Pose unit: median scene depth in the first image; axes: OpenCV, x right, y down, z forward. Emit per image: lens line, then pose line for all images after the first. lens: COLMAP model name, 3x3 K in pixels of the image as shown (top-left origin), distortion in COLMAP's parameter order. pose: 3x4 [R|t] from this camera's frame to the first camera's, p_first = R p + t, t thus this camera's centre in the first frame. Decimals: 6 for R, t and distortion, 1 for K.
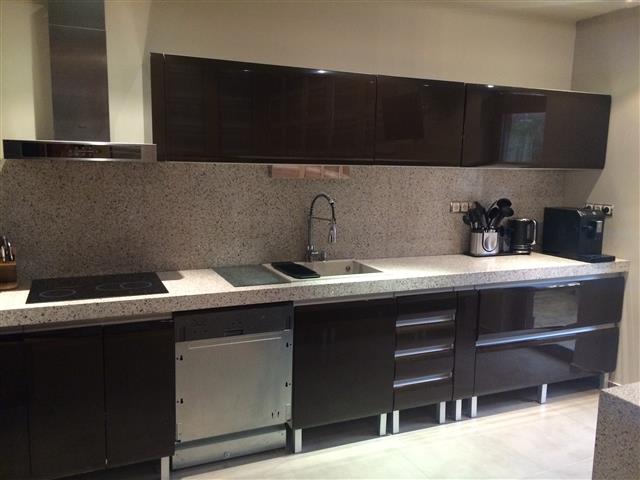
lens RADIAL K [[547.1, 0, 320.8], [0, 547.1, 240.7], [0, 0, 1]] dist [0.083598, -0.103129]
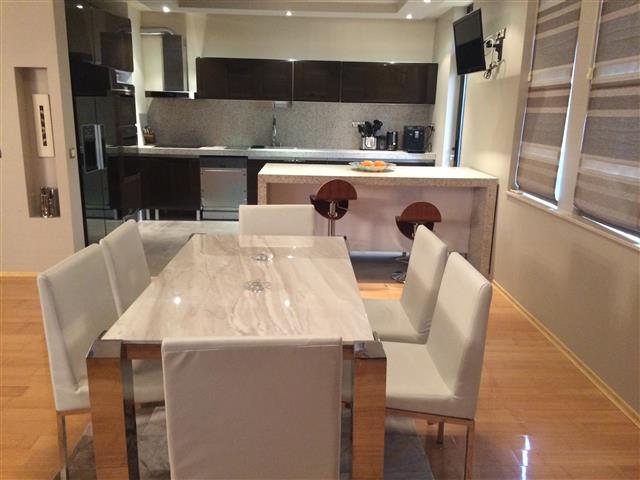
lens RADIAL K [[547.1, 0, 319.8], [0, 547.1, 237.7], [0, 0, 1]] dist [0.083598, -0.103129]
pose [[0.920545, 0.090863, -0.379922, 0.957586], [-0.058825, 0.993725, 0.095130, 0.170214], [0.386182, -0.065223, 0.920114, -0.918219]]
